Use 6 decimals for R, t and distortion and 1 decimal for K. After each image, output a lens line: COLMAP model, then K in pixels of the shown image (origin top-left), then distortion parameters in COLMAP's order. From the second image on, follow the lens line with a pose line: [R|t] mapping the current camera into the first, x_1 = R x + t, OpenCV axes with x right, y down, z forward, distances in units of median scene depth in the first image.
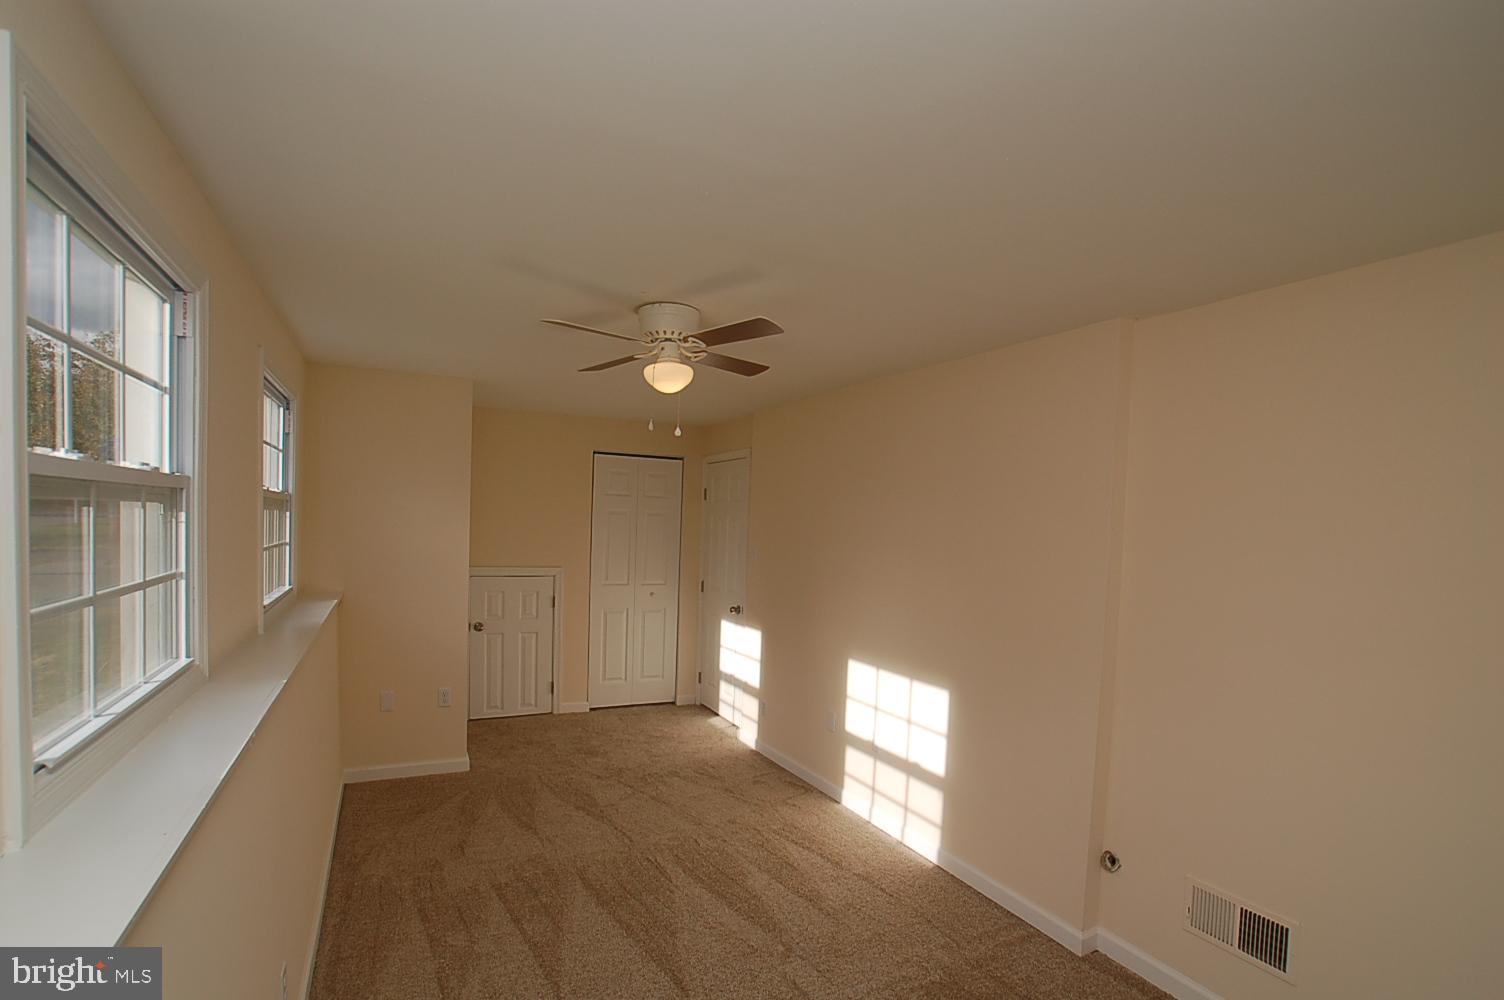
lens RADIAL K [[717.9, 0, 756.9], [0, 717.9, 547.2], [0, 0, 1]] dist [-0.065286, 0.026214]
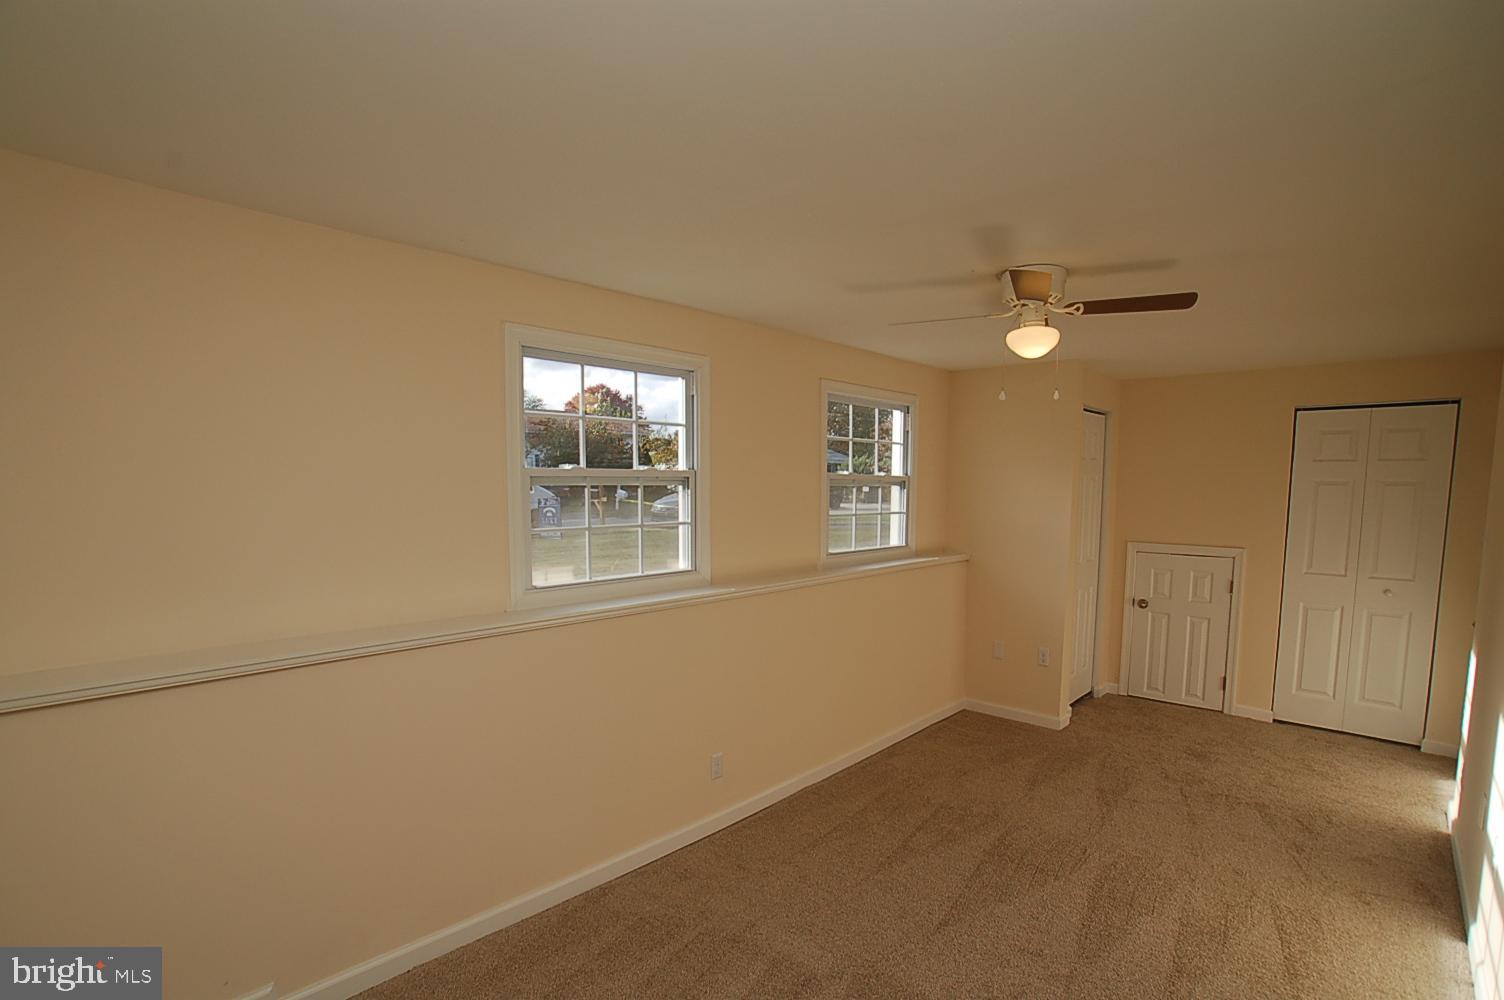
lens RADIAL K [[717.9, 0, 756.9], [0, 717.9, 547.2], [0, 0, 1]] dist [-0.065286, 0.026214]
pose [[0.339828, 0.047848, -0.939270, 0.327010], [-0.022023, 0.998836, 0.042914, 0.003144], [0.940230, 0.006102, 0.340487, 0.156285]]
